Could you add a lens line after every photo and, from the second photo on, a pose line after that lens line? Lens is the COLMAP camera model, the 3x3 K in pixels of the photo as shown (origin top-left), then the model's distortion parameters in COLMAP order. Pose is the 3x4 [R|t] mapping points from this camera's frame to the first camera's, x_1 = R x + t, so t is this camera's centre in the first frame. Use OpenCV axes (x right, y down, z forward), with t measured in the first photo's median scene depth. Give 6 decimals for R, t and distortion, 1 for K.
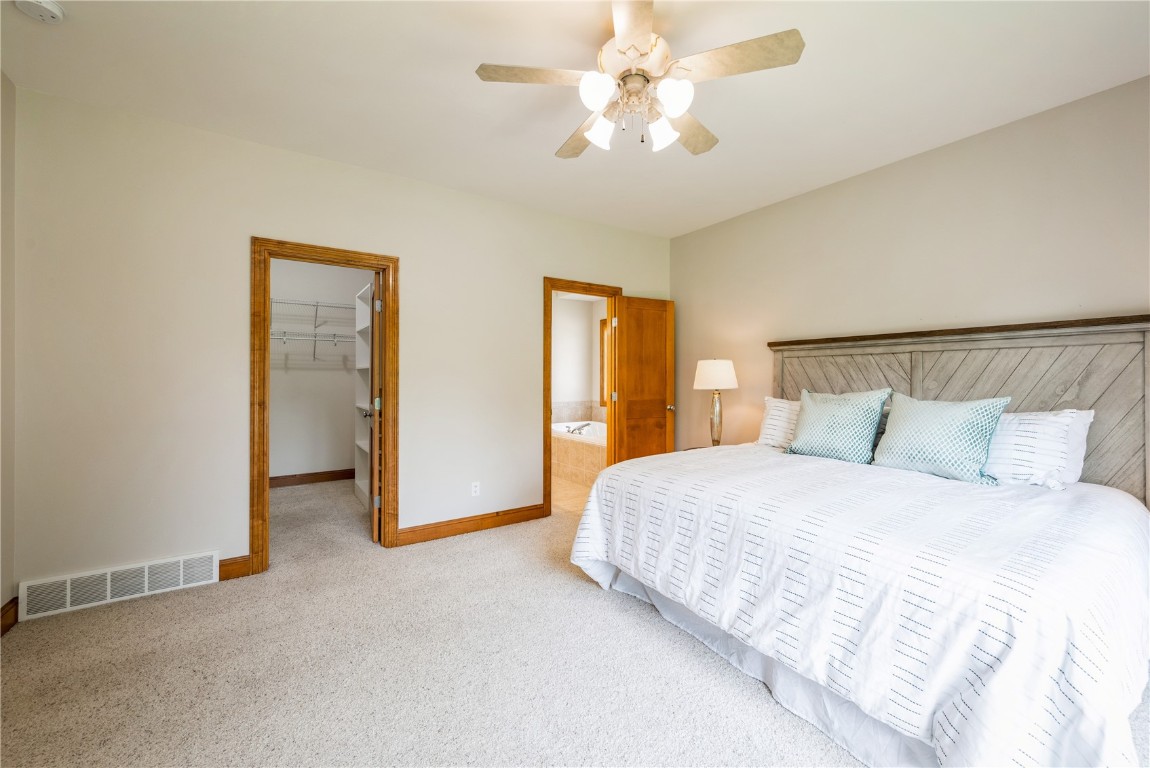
lens RADIAL K [[459.9, 0, 576.7], [0, 459.9, 378.5], [0, 0, 1]] dist [0.000374, -0.000024]
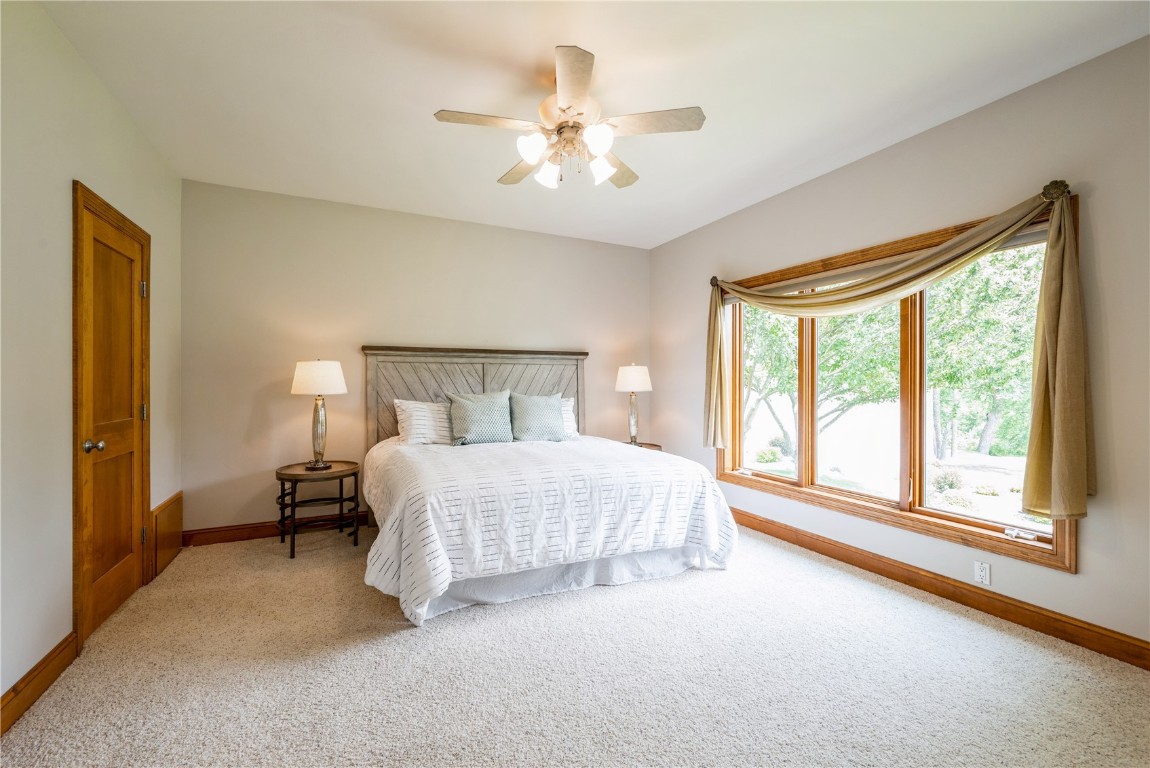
lens RADIAL K [[477.8, 0, 577.5], [0, 477.8, 376.4], [0, 0, 1]] dist [-0.000242, -0.000100]
pose [[0.138396, 0.009324, 0.990333, -0.938431], [-0.000878, 0.999956, -0.009292, -0.004648], [-0.990377, 0.000416, 0.138398, 0.685753]]
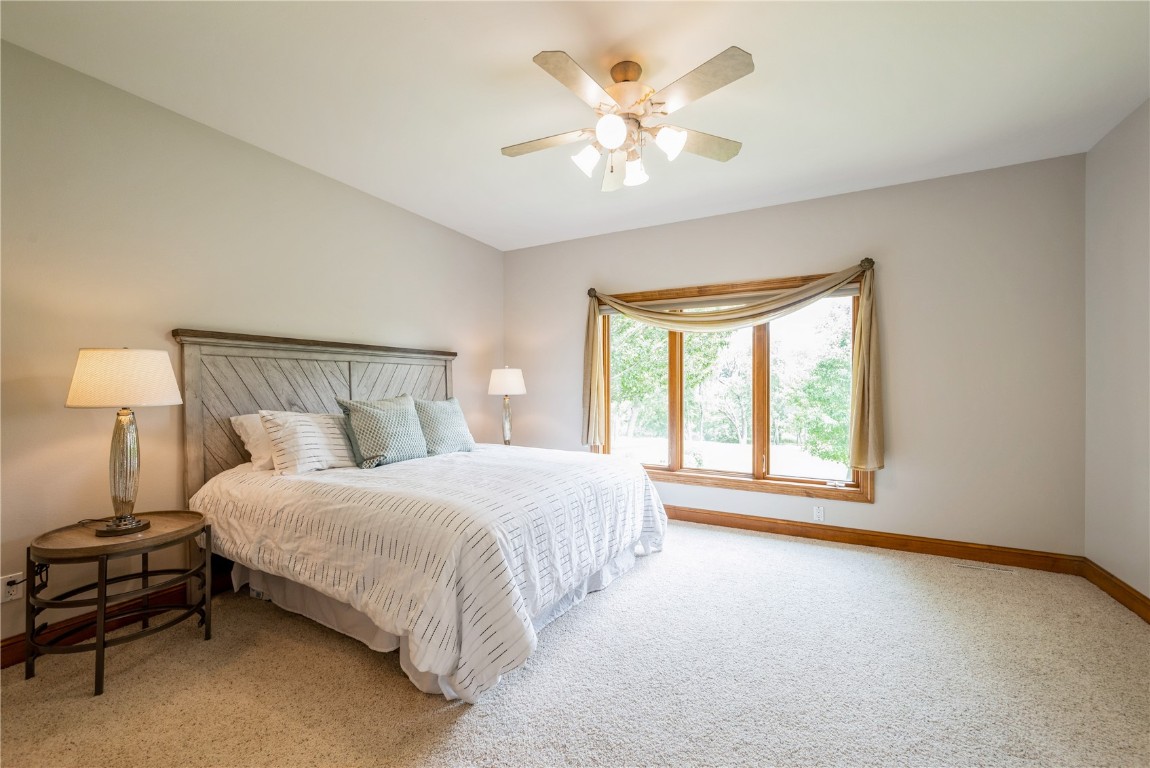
lens RADIAL K [[459.9, 0, 576.7], [0, 459.9, 378.5], [0, 0, 1]] dist [0.000374, -0.000024]
pose [[-0.468359, 0.010889, 0.883471, -0.710750], [-0.000873, 0.999918, -0.012786, -0.002474], [-0.883538, -0.006760, -0.468311, 1.399985]]
